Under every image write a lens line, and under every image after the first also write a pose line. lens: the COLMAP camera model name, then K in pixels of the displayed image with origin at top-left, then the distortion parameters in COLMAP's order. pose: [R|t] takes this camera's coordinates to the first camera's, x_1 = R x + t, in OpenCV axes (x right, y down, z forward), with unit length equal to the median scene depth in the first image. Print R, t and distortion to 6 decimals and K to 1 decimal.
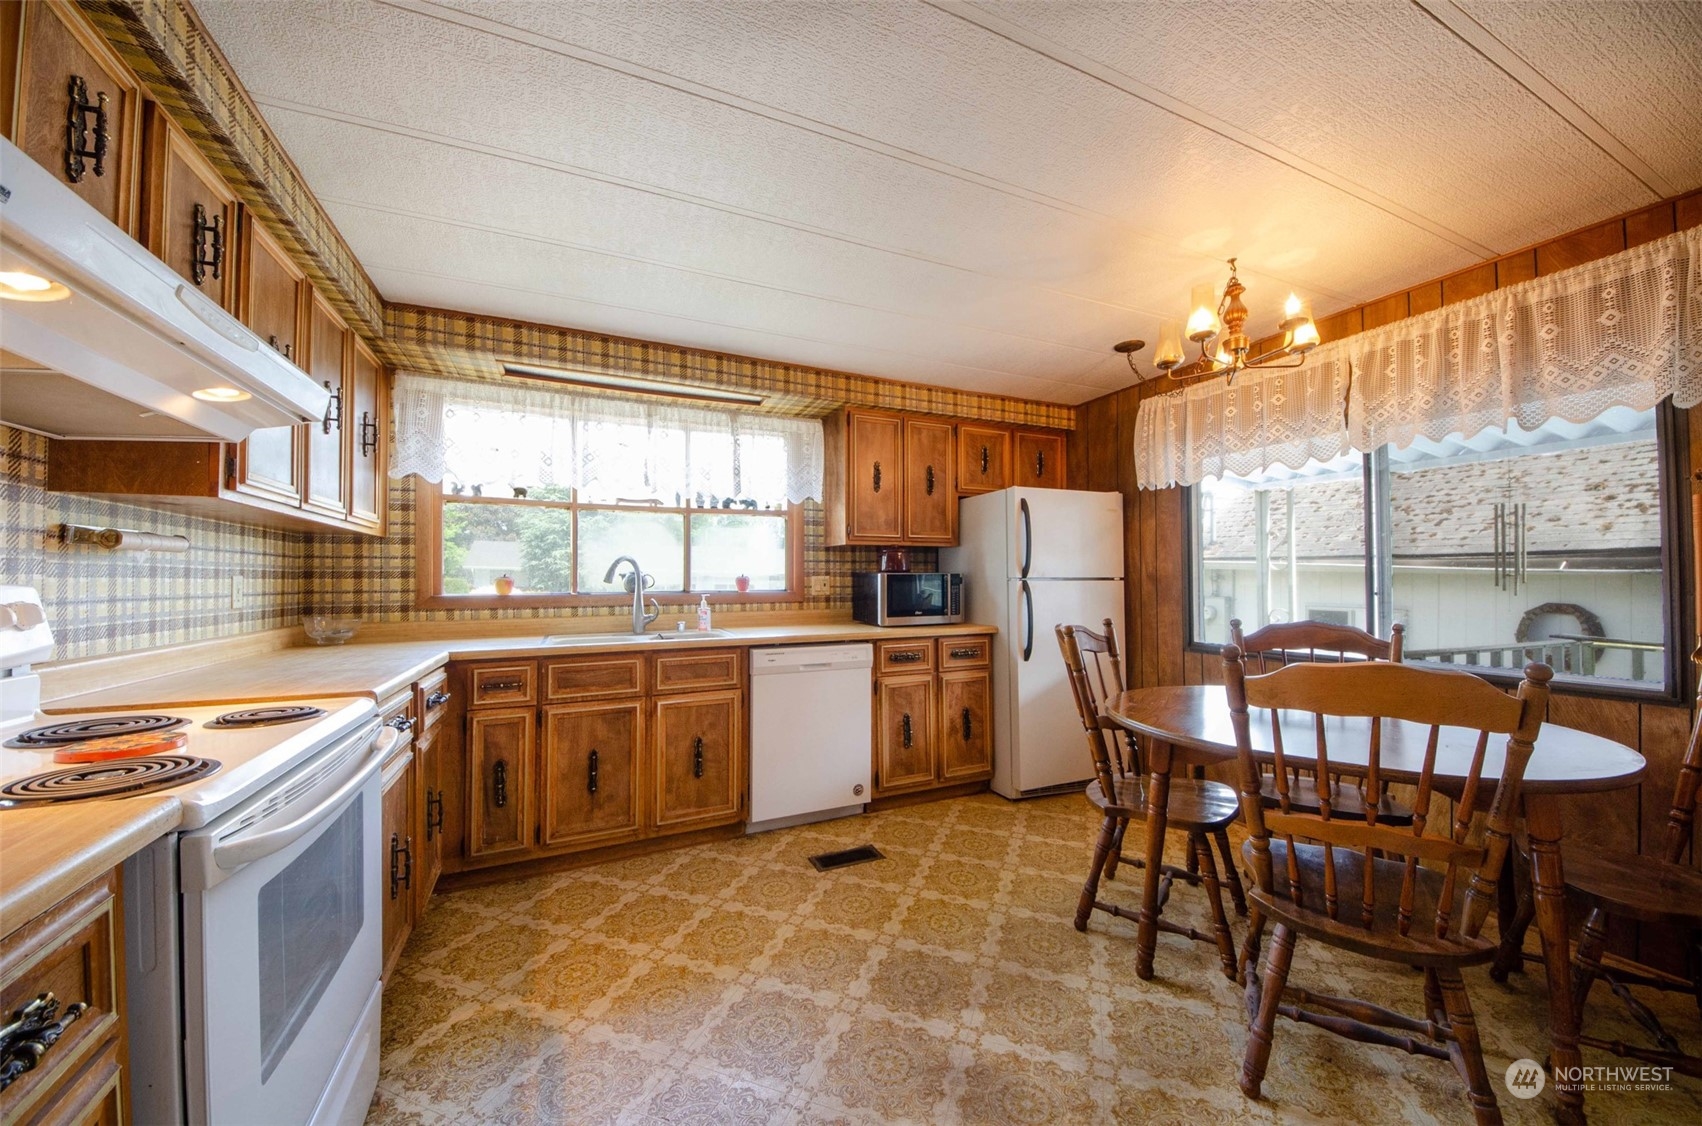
lens RADIAL K [[612.6, 0, 855.2], [0, 612.6, 564.7], [0, 0, 1]] dist [-0.000529, 0.000021]
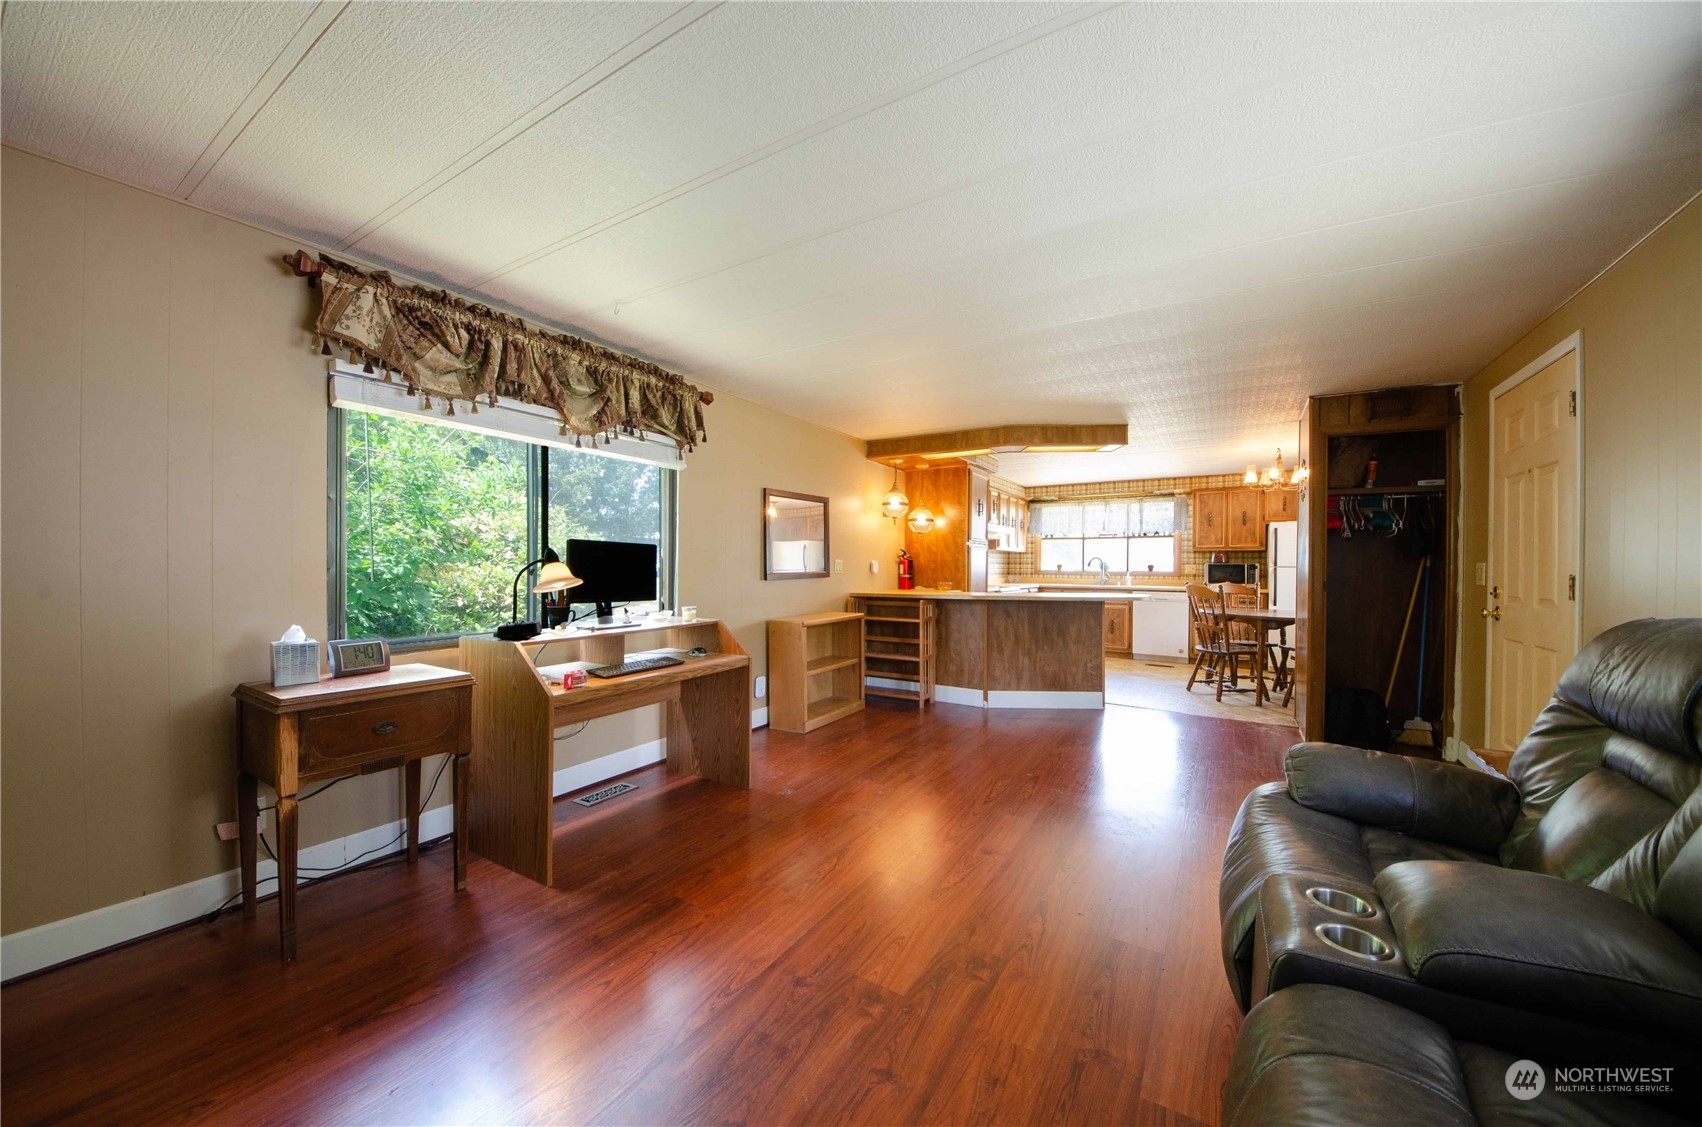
lens RADIAL K [[612.6, 0, 862.2], [0, 612.6, 561.1], [0, 0, 1]] dist [-0.000529, 0.000021]
pose [[0.542795, 0.013934, -0.839749, 1.290097], [0.014925, 0.999544, 0.026232, -0.078000], [0.839732, -0.026772, 0.542340, -1.318749]]
